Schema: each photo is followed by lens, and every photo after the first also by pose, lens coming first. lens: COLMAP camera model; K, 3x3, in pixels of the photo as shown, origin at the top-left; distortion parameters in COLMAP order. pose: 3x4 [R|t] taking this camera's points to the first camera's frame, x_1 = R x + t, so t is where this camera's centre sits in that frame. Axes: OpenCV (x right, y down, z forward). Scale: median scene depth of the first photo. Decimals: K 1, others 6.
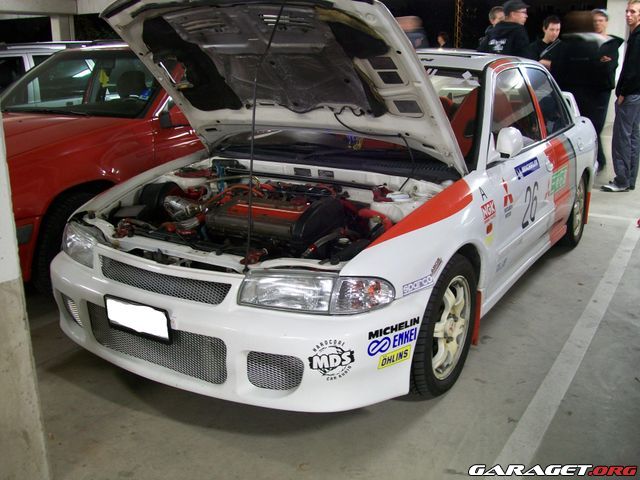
lens RADIAL K [[659.7, 0, 319.1], [0, 659.7, 238.0], [0, 0, 1]] dist [-0.108393, 0.000000]
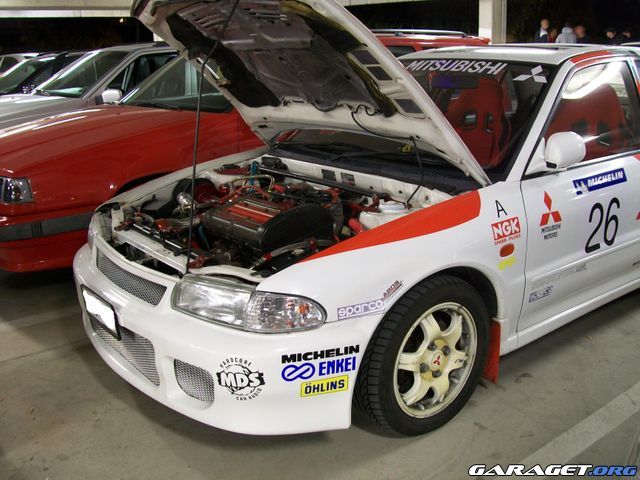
lens RADIAL K [[659.7, 0, 319.8], [0, 659.7, 236.9], [0, 0, 1]] dist [-0.108393, 0.000000]
pose [[0.941136, 0.075292, -0.329536, 0.320149], [-0.072874, 0.997146, 0.019703, -0.032169], [0.330079, 0.005472, 0.943937, 0.123419]]
